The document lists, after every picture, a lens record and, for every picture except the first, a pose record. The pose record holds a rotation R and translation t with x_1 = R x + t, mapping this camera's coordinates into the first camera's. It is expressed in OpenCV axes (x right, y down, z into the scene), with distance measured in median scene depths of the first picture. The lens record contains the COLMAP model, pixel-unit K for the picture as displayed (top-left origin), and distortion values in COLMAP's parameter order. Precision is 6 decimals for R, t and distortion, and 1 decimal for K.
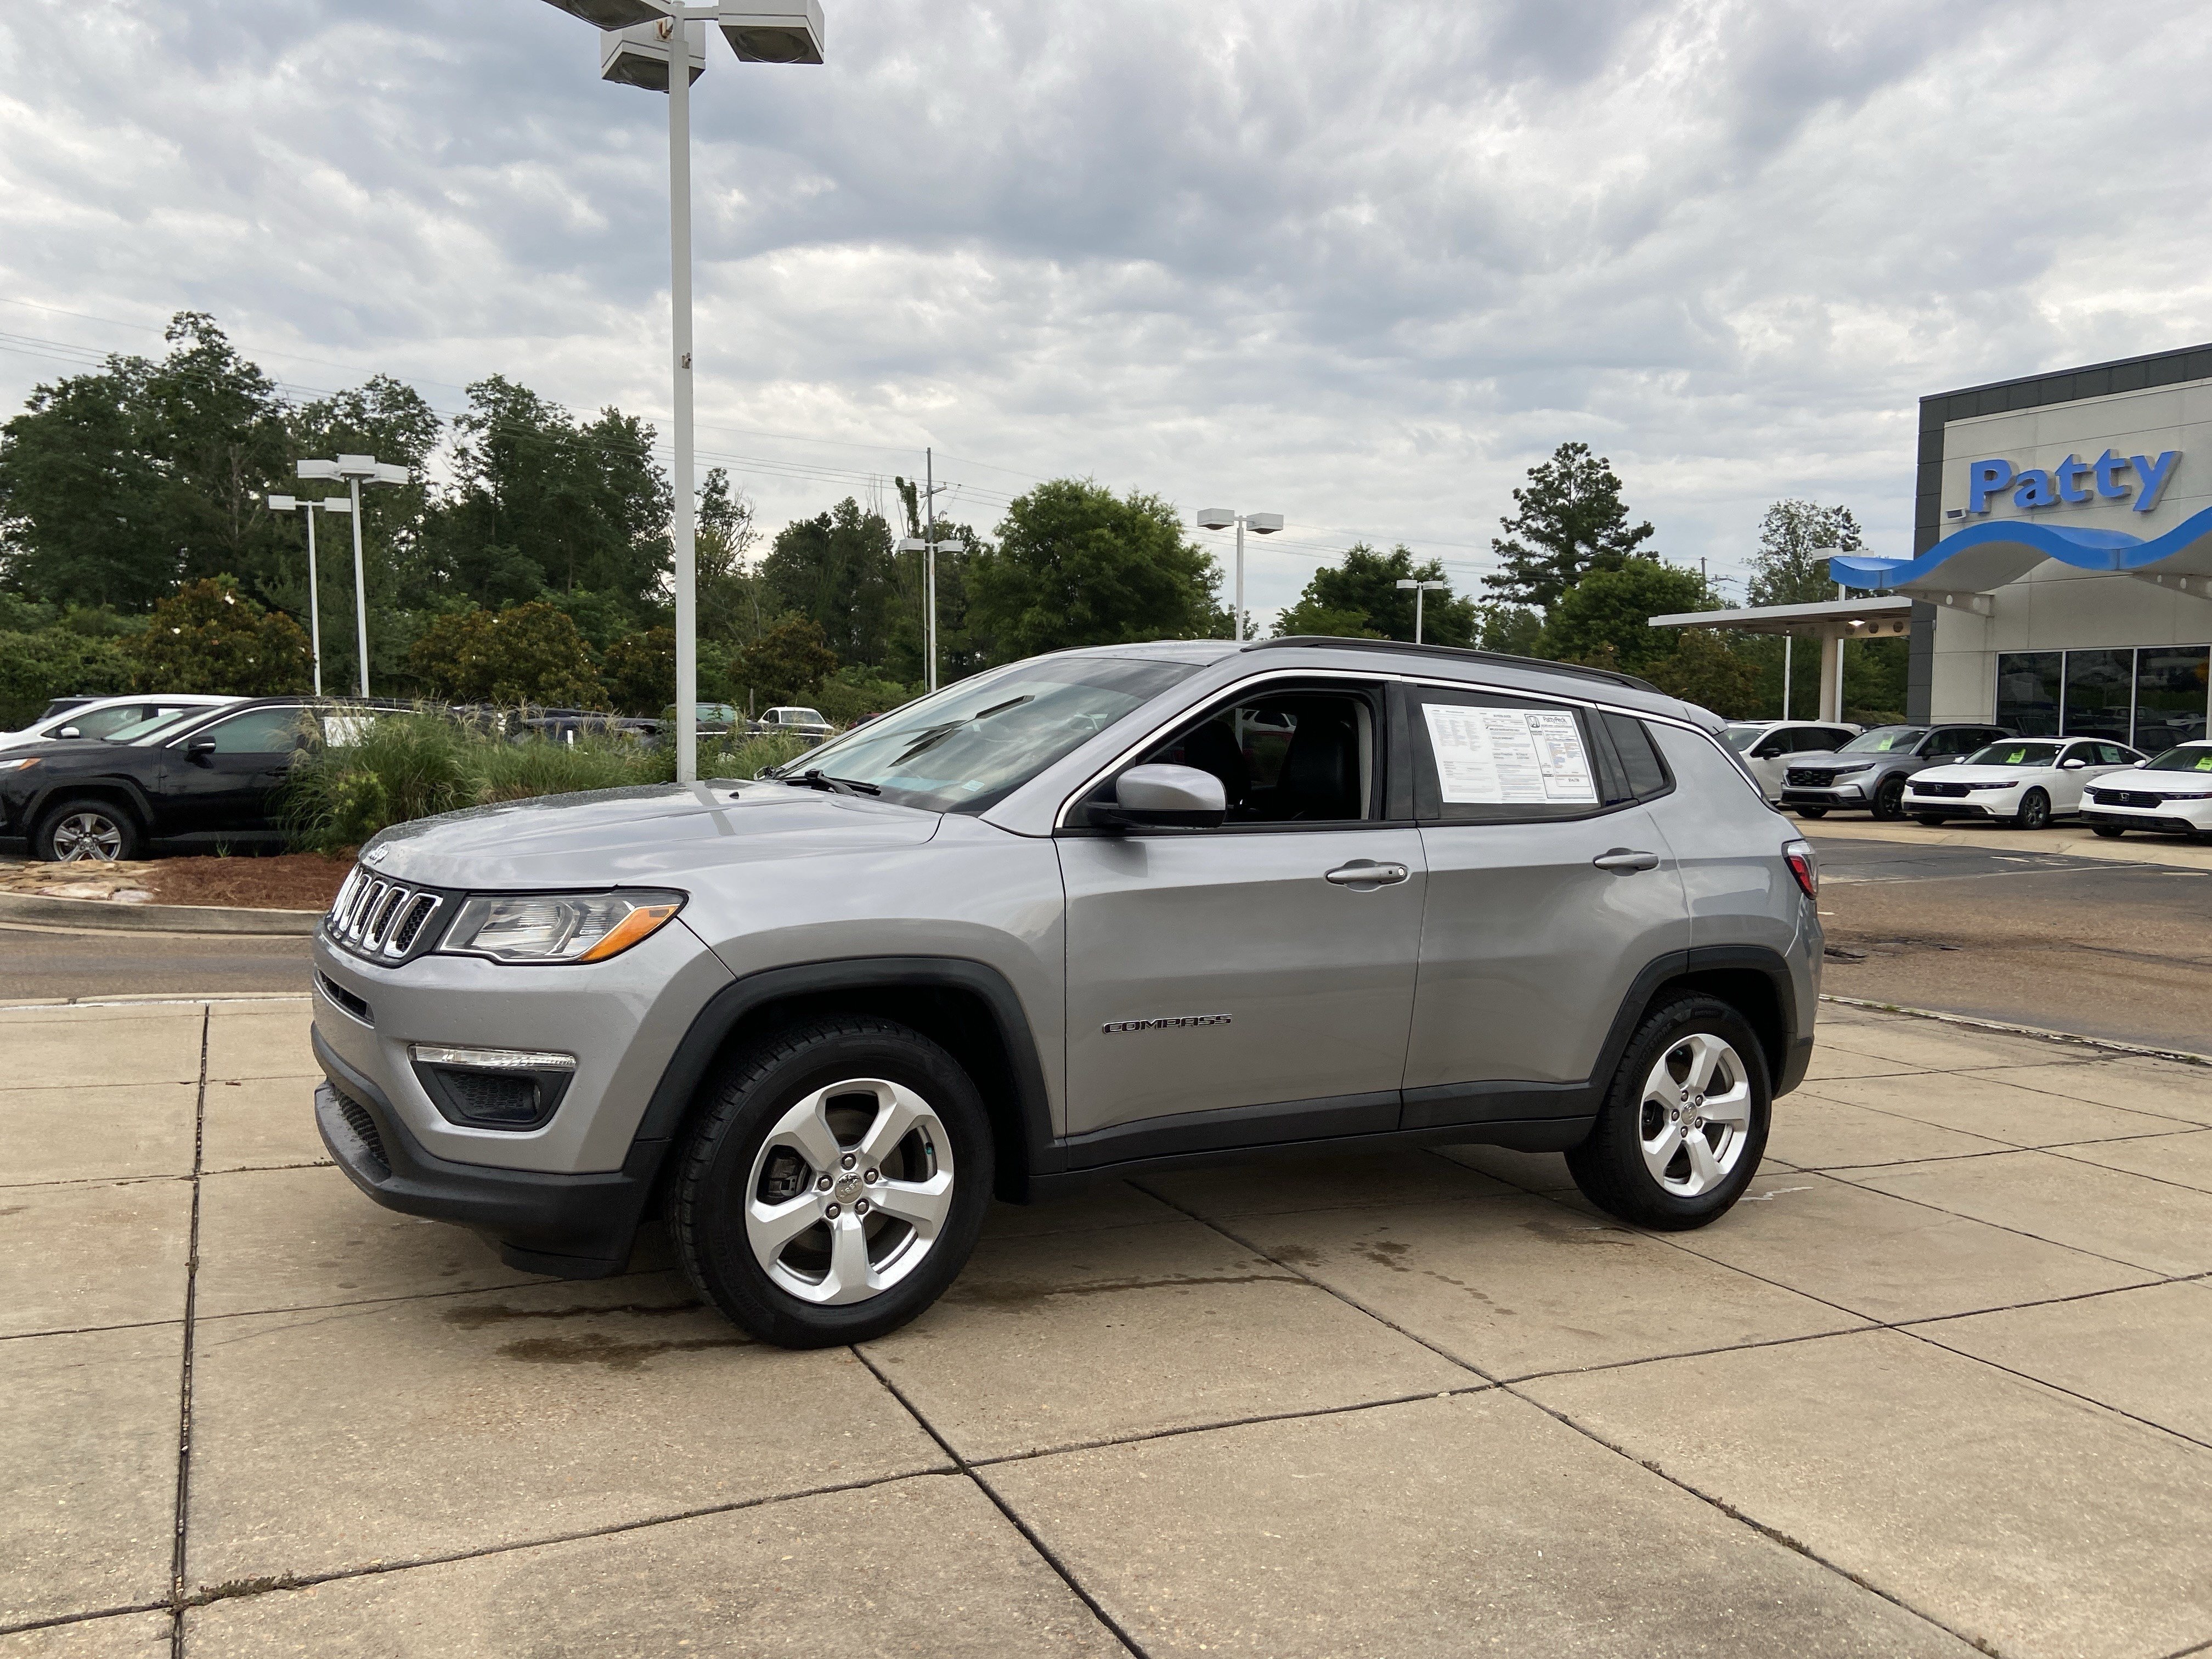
lens RADIAL K [[1656.1, 0, 1079.2], [0, 1656.1, 826.7], [0, 0, 1]] dist [0.125162, -0.150455]
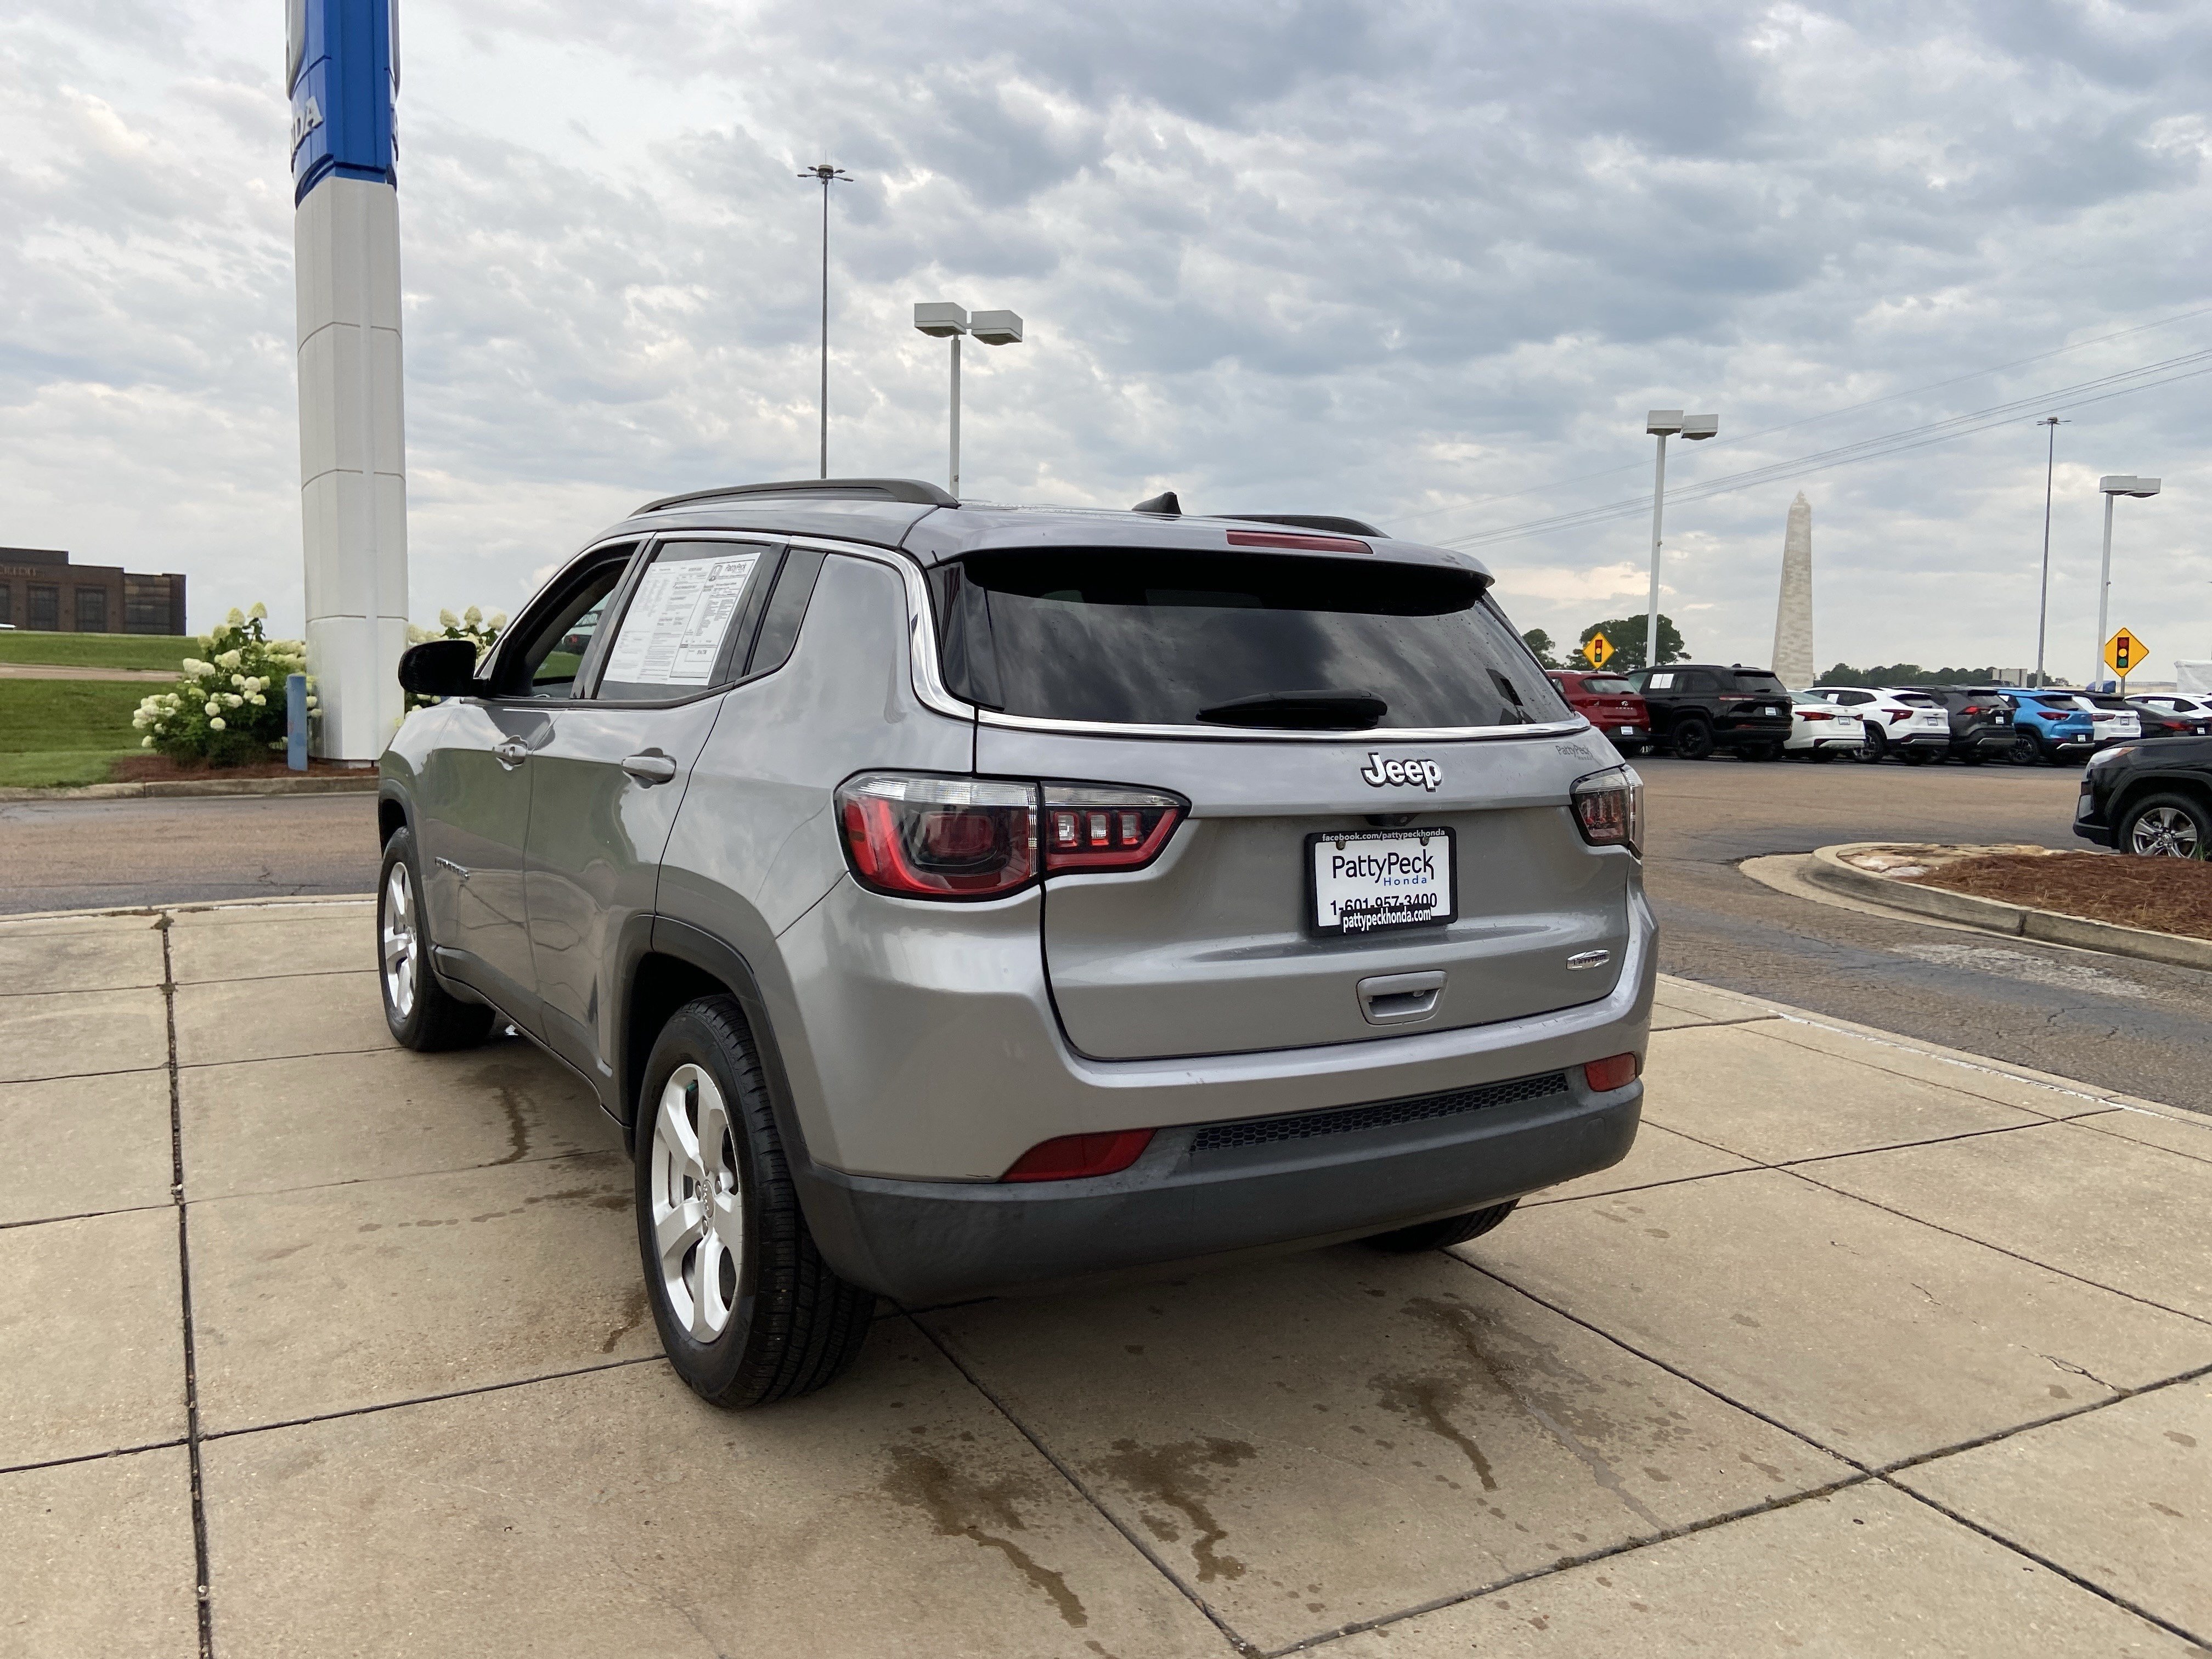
lens RADIAL K [[1656.1, 0, 1094.8], [0, 1656.1, 805.6], [0, 0, 1]] dist [0.125162, -0.150455]
pose [[0.023205, 0.045173, -0.998710, 1.032590], [-0.079245, 0.995918, 0.043206, -0.007831], [0.996585, 0.078140, 0.026690, 1.195107]]
